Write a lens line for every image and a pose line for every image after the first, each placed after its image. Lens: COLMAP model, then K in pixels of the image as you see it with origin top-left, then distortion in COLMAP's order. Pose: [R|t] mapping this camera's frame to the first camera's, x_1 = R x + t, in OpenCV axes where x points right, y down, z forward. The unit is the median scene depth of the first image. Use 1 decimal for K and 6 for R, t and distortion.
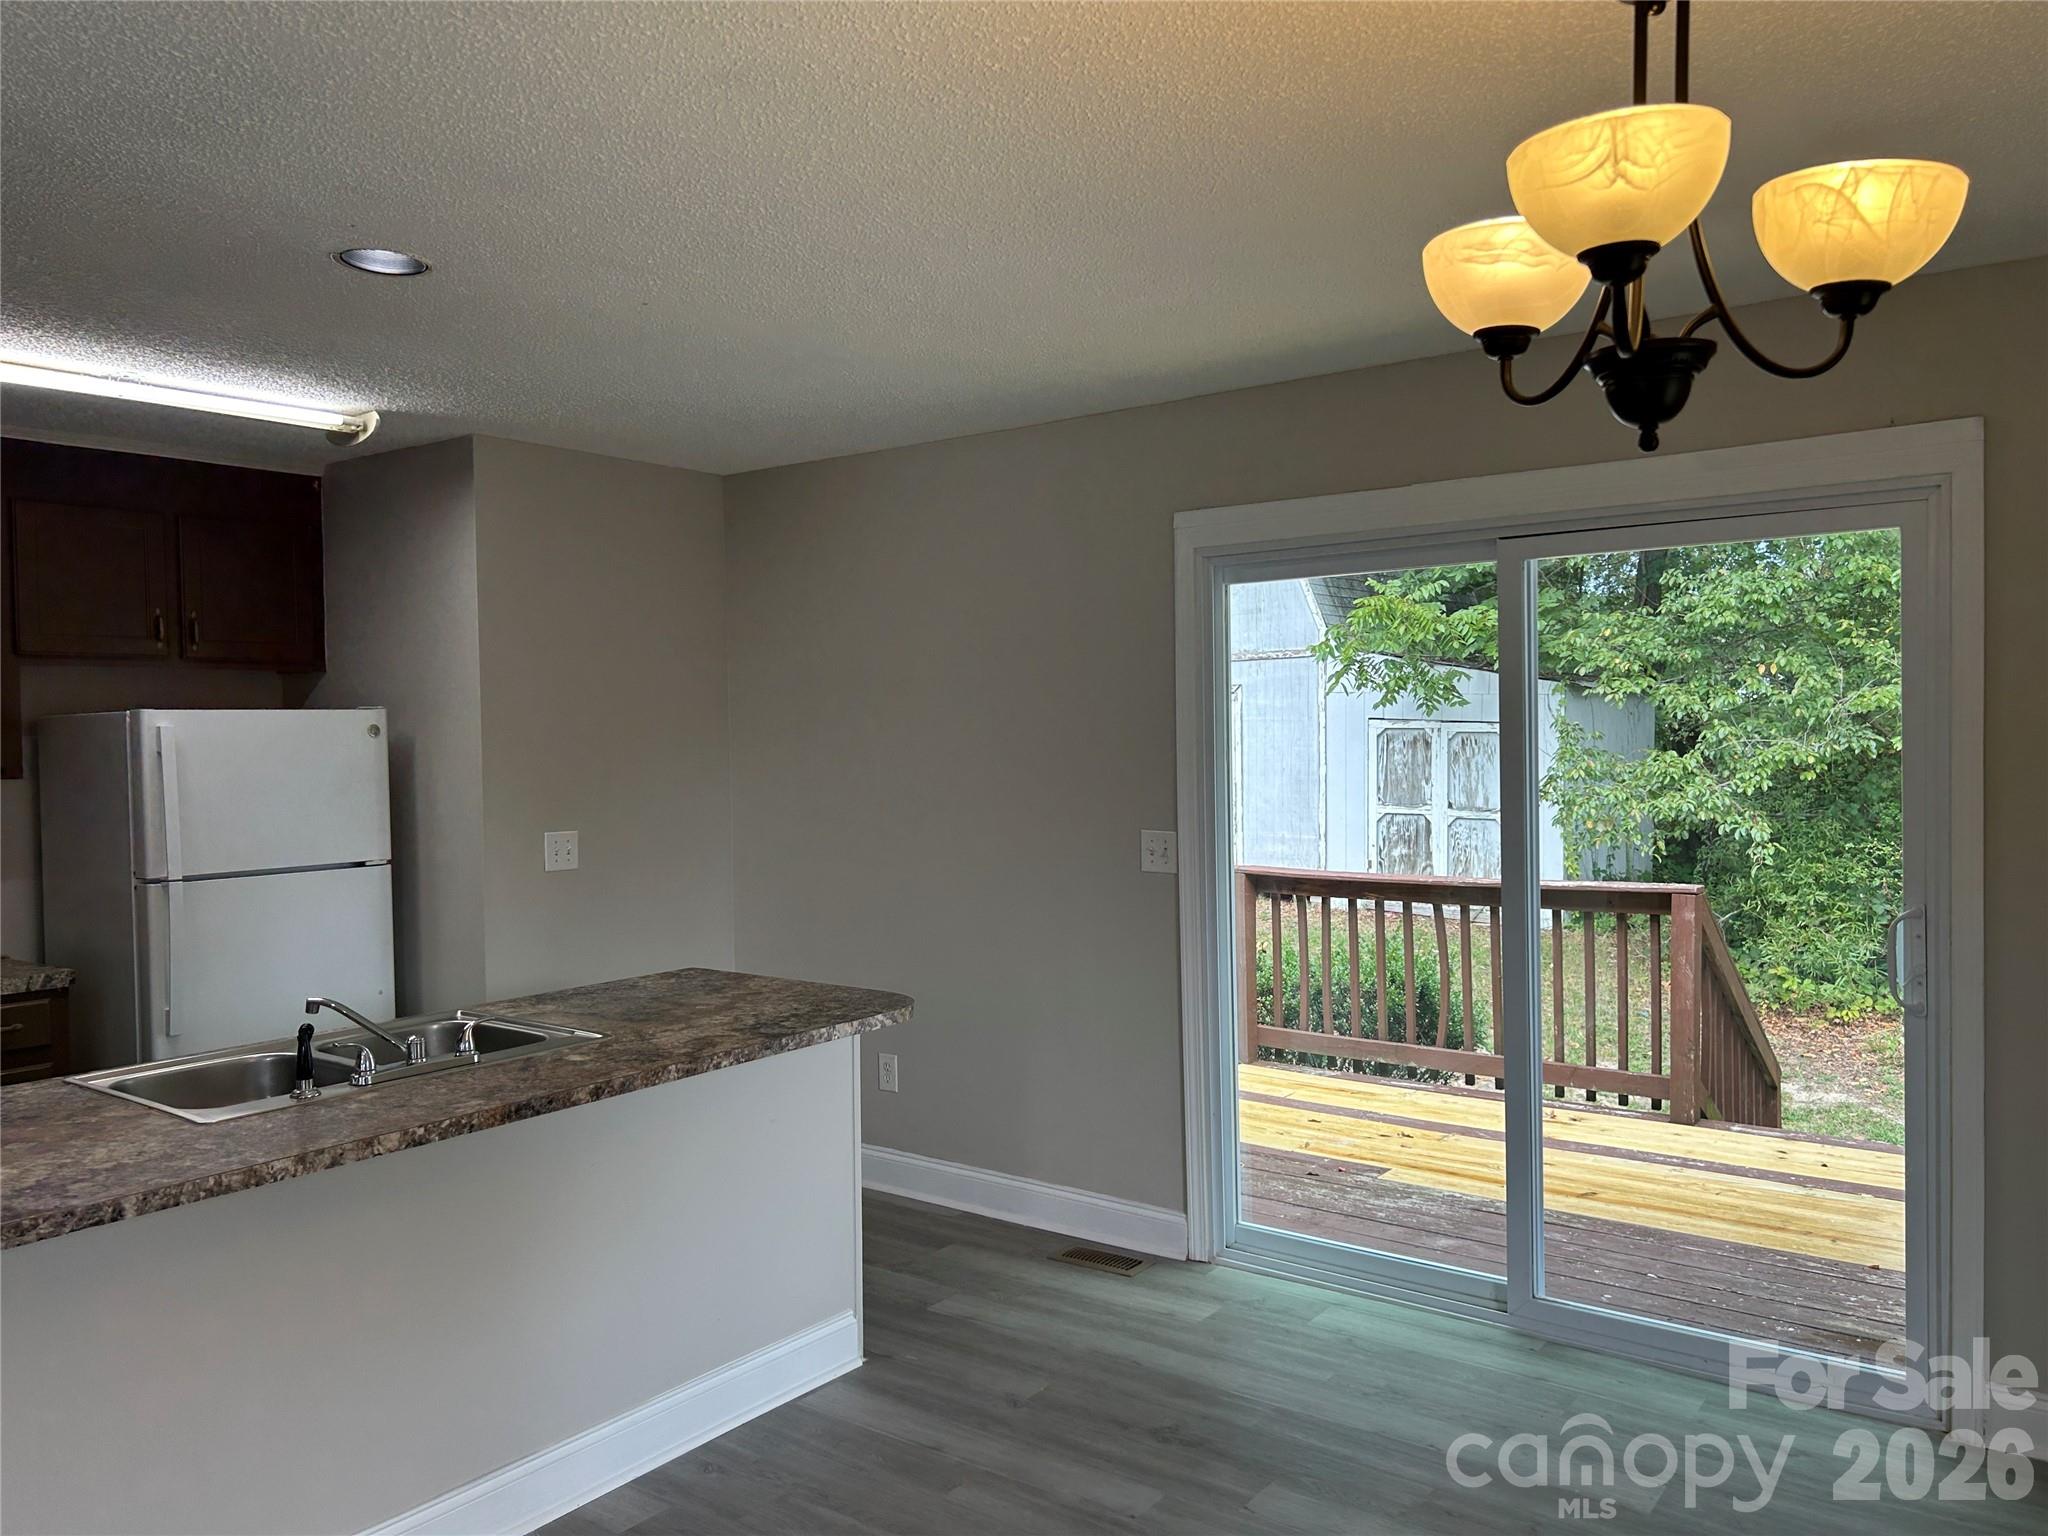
lens RADIAL K [[1530.3, 0, 1021.2], [0, 1530.3, 776.1], [0, 0, 1]] dist [0.079419, -0.118647]
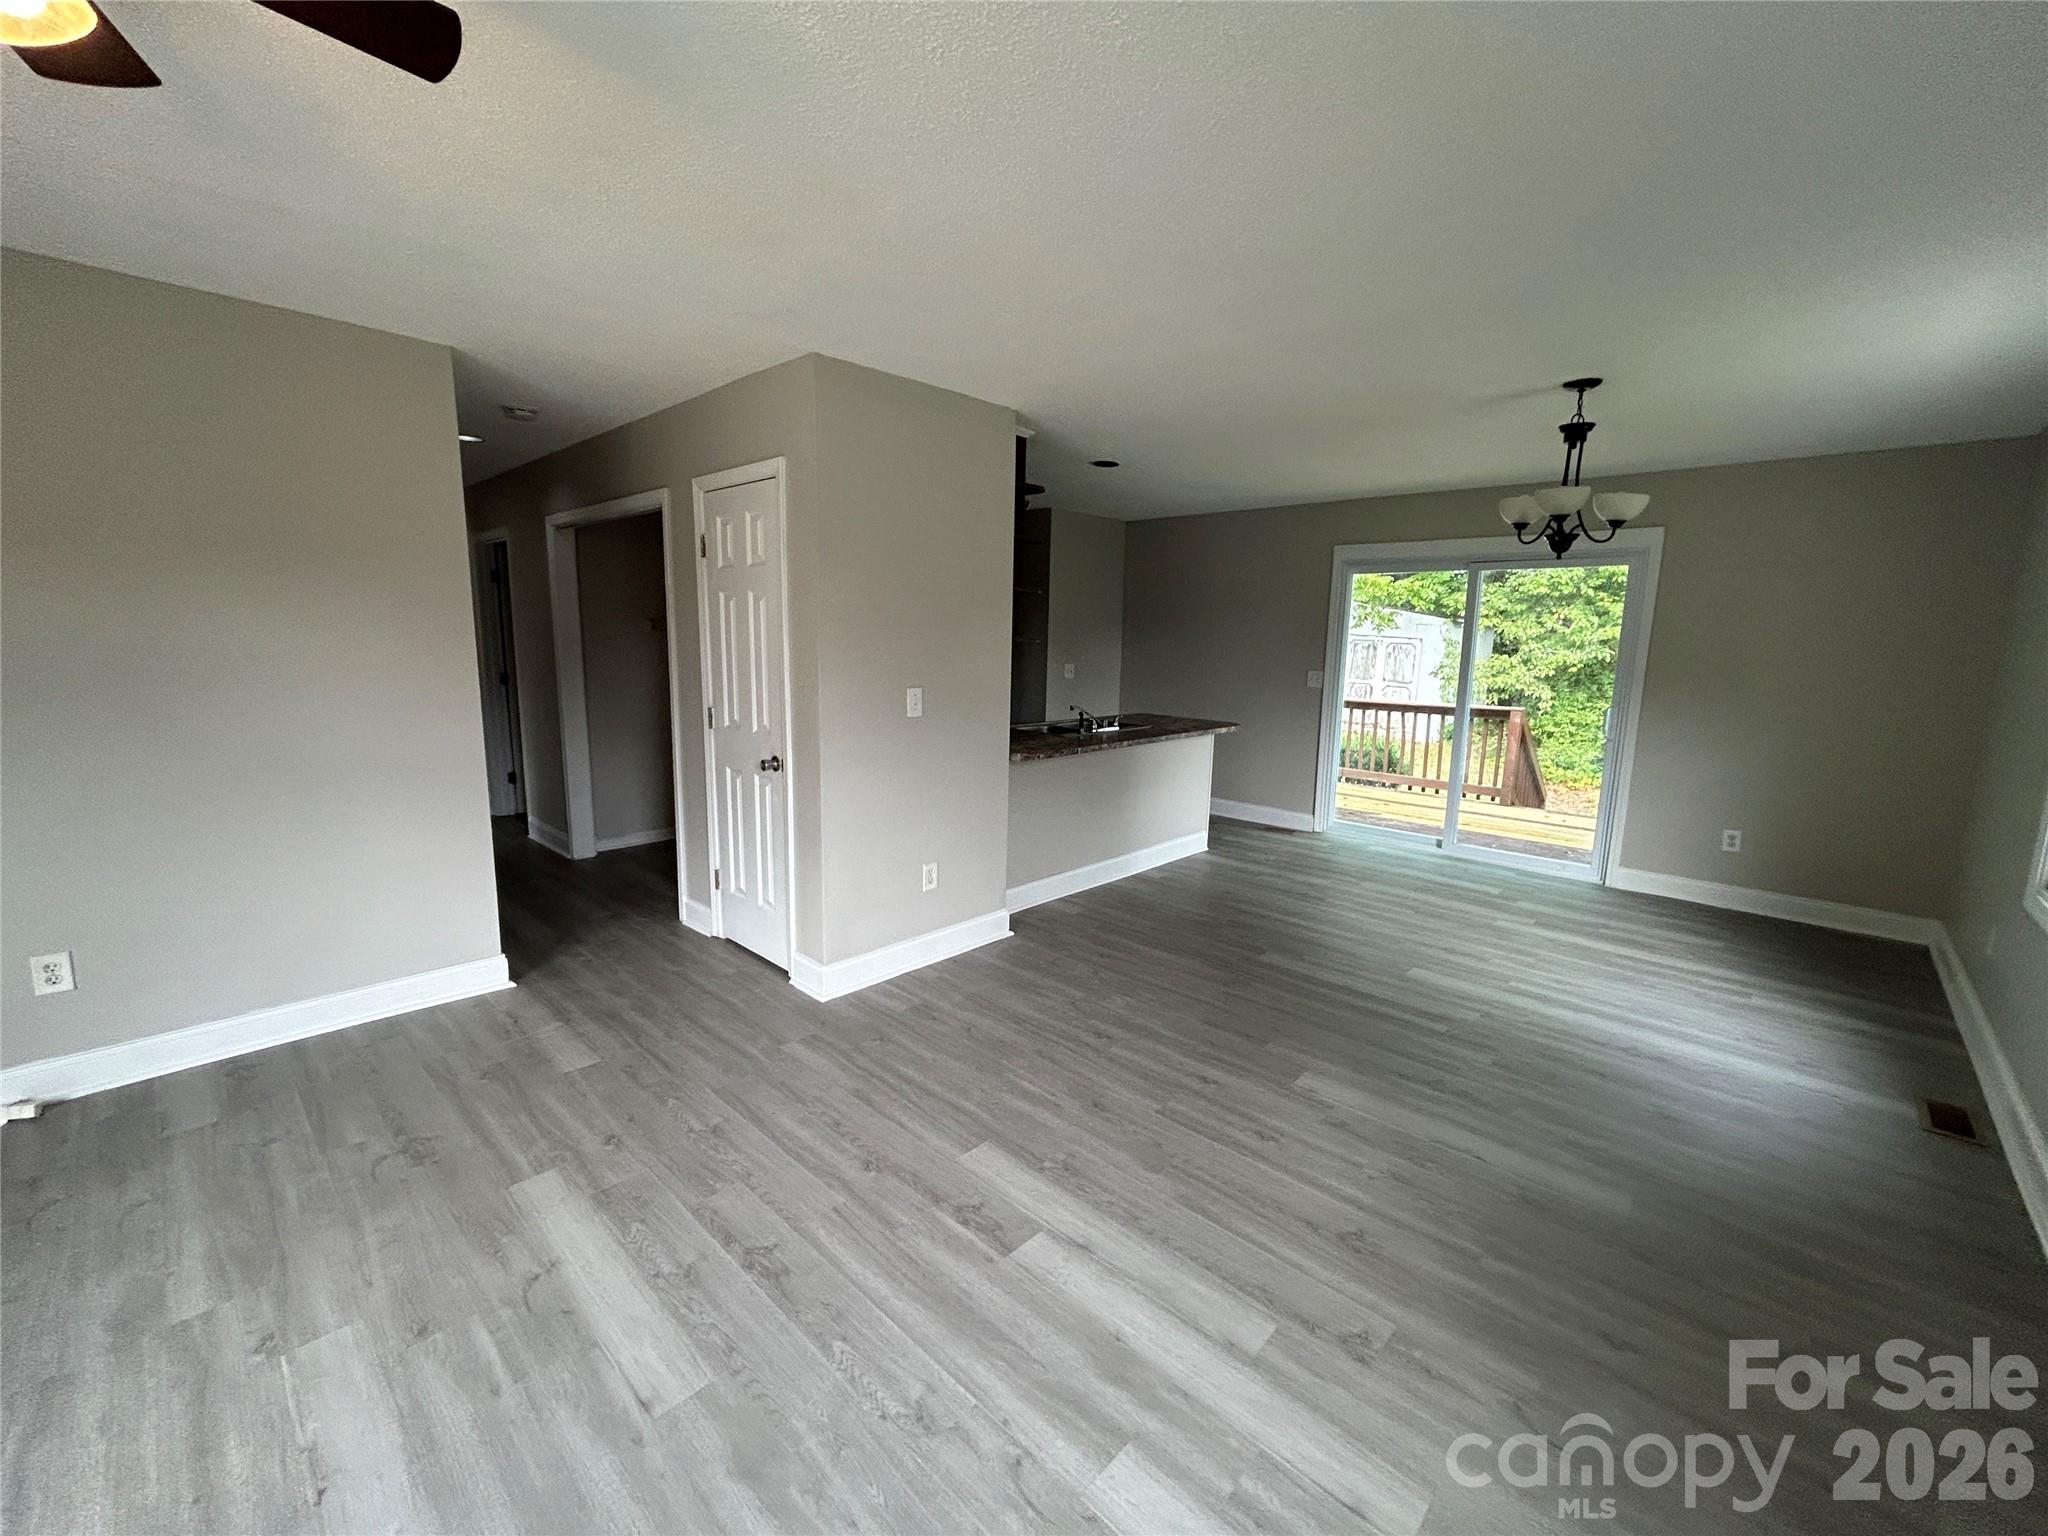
lens RADIAL K [[832.8, 0, 1021.3], [0, 832.8, 770.5], [0, 0, 1]] dist [-0.001529, 0.000341]
pose [[0.993385, 0.052936, -0.101899, -0.102171], [-0.039057, 0.990255, 0.133679, 0.013866], [0.107982, -0.128814, 0.985772, -0.189144]]
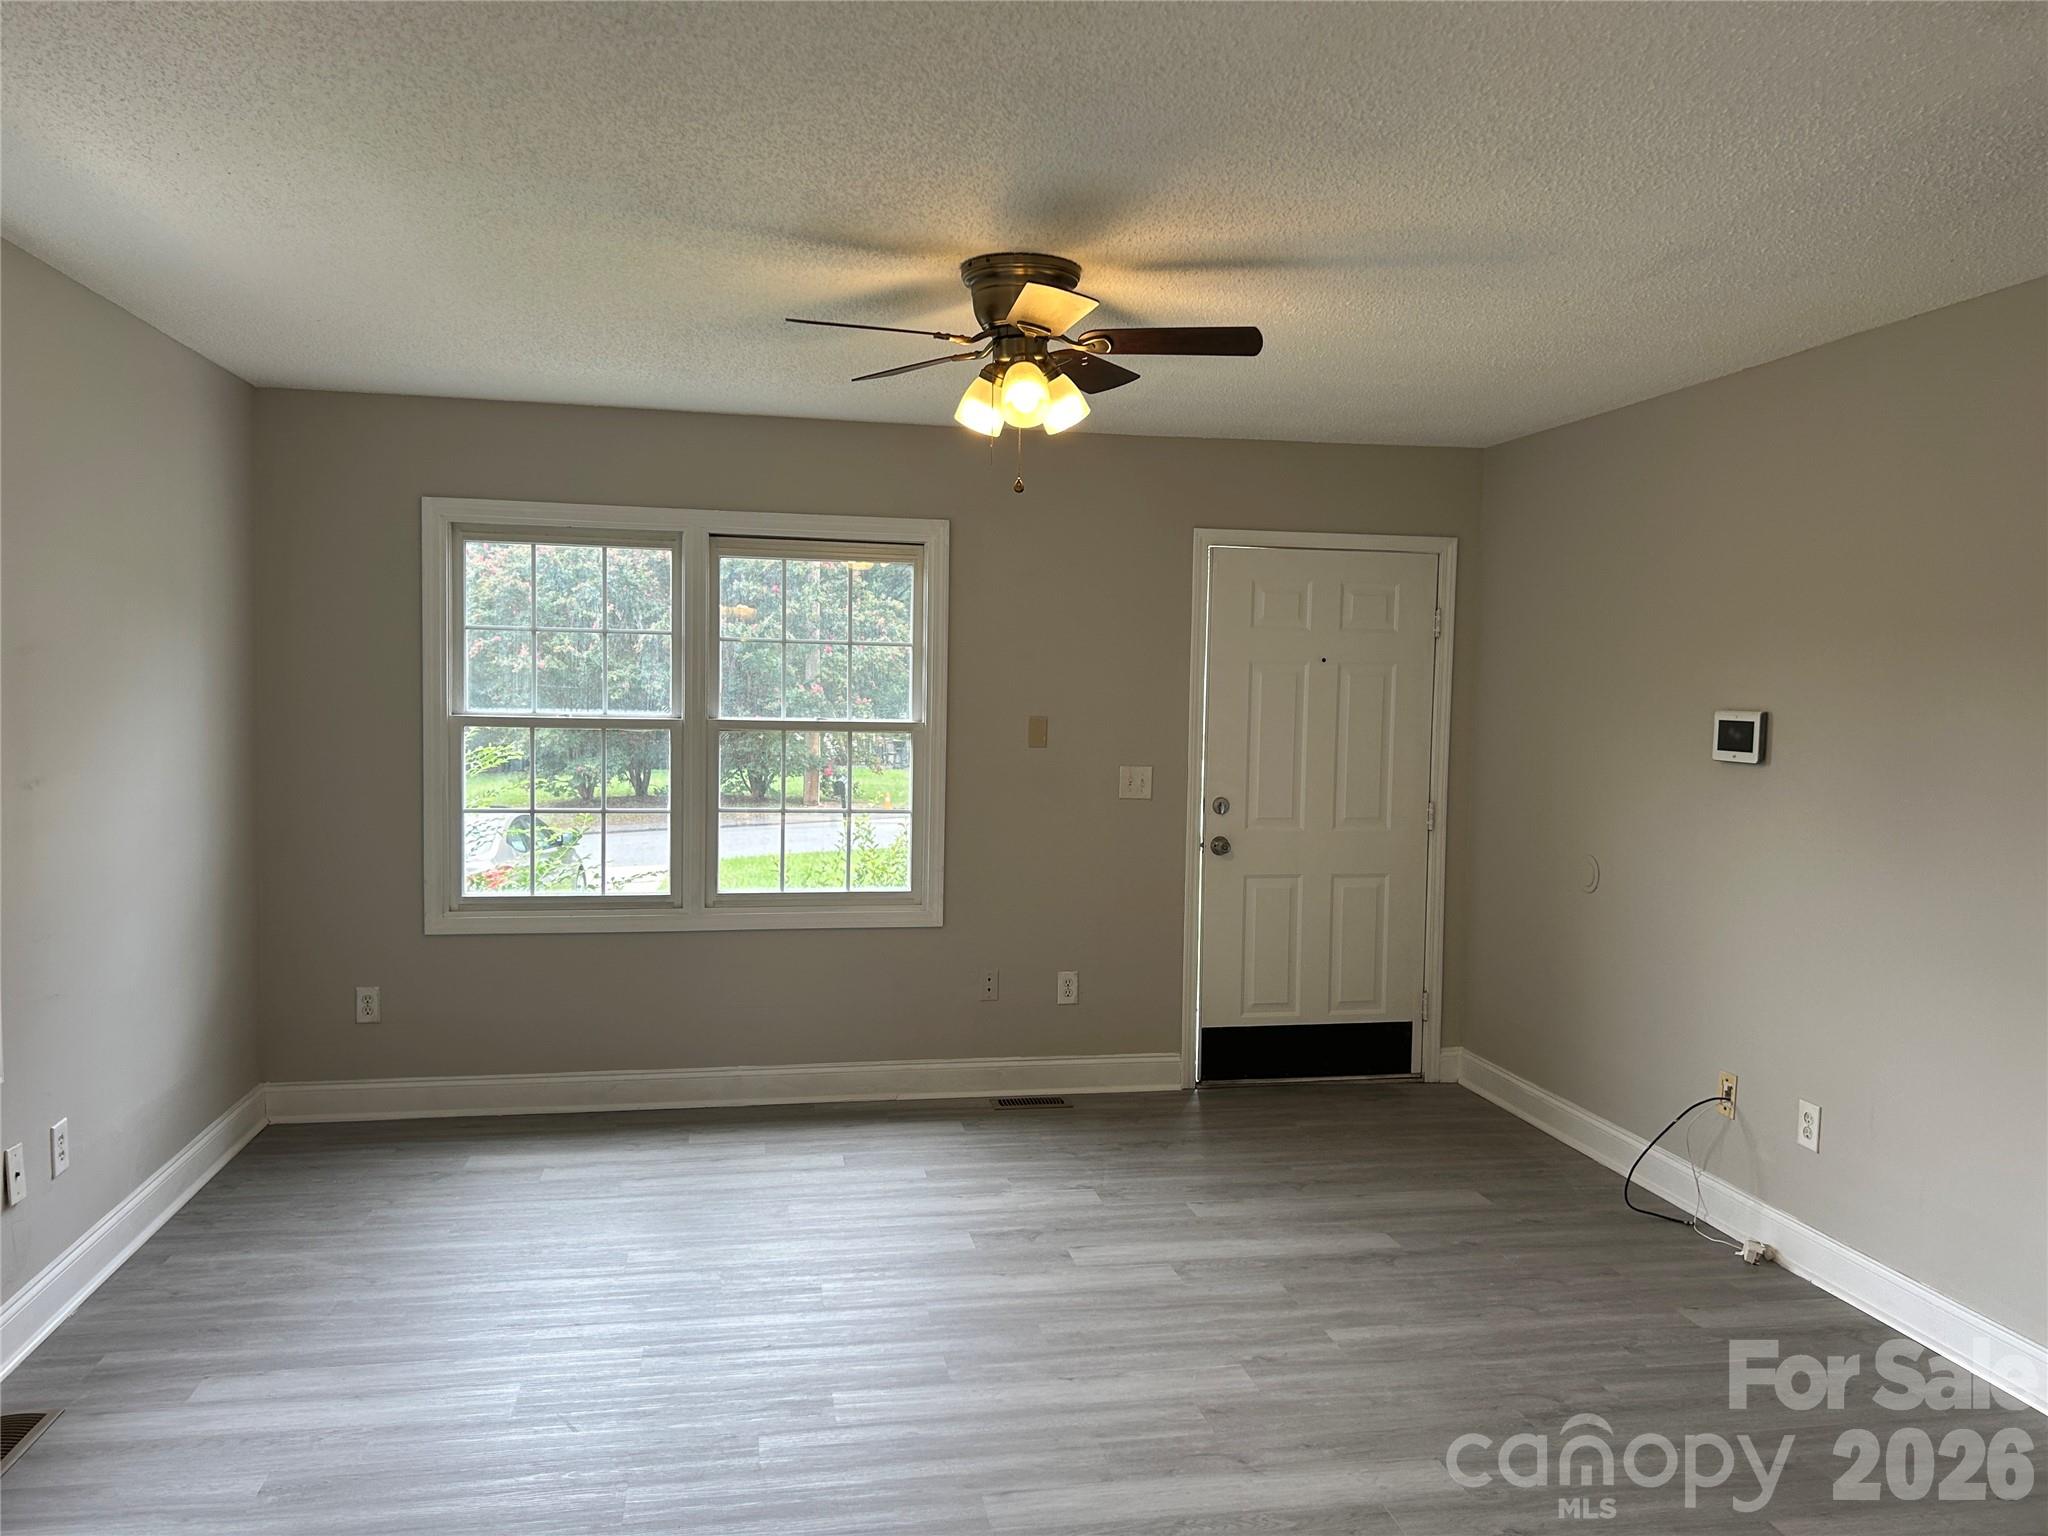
lens RADIAL K [[1539.4, 0, 1024.0], [0, 1539.4, 768.0], [0, 0, 1]] dist [0.066160, -0.078500]
pose [[-0.672837, 0.047719, -0.738250, 0.013974], [-0.029910, 0.995347, 0.091597, -0.004405], [0.739185, 0.083711, -0.668279, 0.105017]]
